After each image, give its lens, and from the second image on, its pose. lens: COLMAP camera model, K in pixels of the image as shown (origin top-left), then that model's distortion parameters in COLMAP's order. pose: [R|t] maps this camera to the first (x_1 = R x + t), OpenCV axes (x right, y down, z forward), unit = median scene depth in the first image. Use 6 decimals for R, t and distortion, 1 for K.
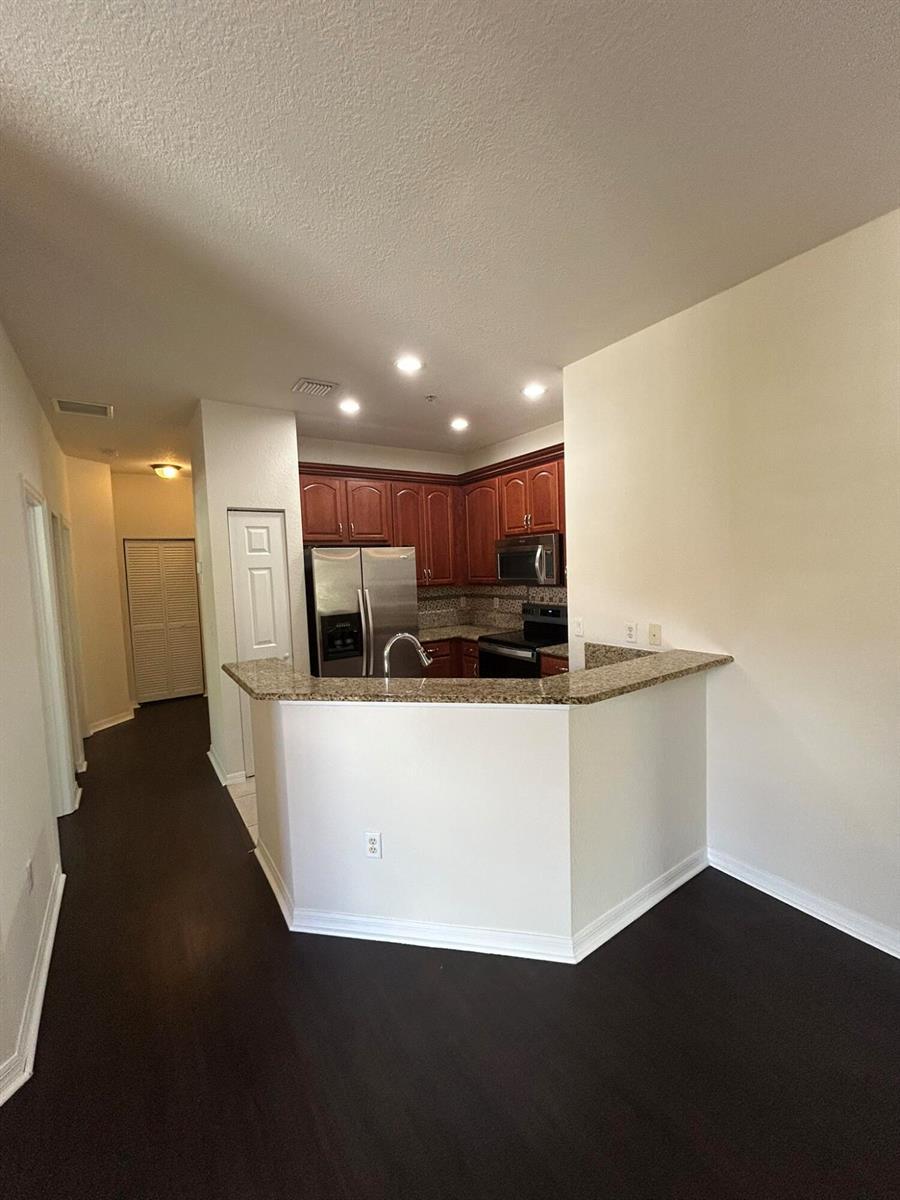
lens RADIAL K [[481.6, 0, 457.6], [0, 481.6, 602.7], [0, 0, 1]] dist [0.003973, 0.000075]
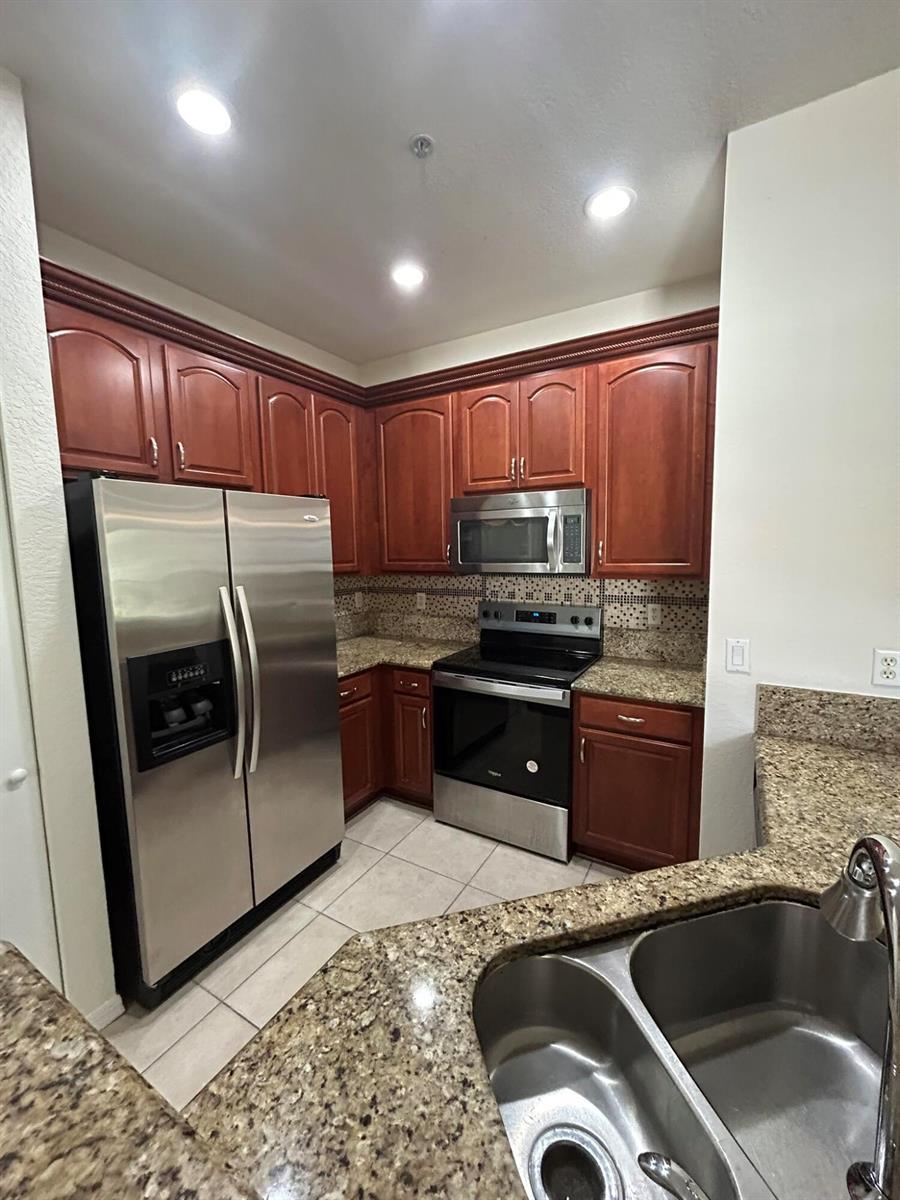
lens RADIAL K [[481.6, 0, 453.0], [0, 481.6, 598.8], [0, 0, 1]] dist [0.003973, 0.000075]
pose [[0.907219, -0.025798, 0.419867, -0.176024], [0.016753, 0.999542, 0.025217, -0.020752], [-0.420325, -0.015844, 0.907235, 0.457313]]
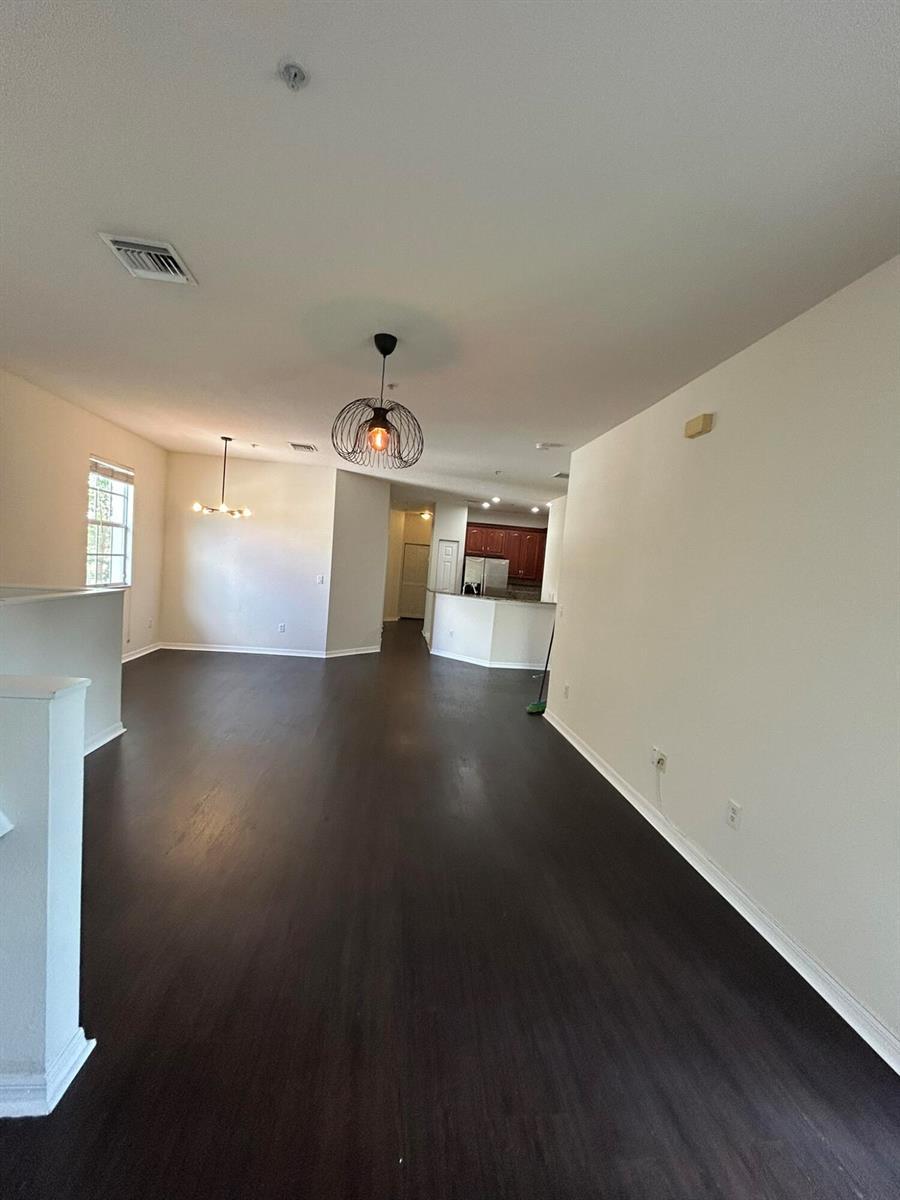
lens RADIAL K [[481.6, 0, 447.9], [0, 481.6, 602.3], [0, 0, 1]] dist [0.003973, 0.000075]
pose [[0.873582, 0.143920, -0.464910, 0.727189], [-0.149385, 0.988456, 0.025291, 0.069602], [0.463183, 0.047357, 0.884997, -1.135379]]
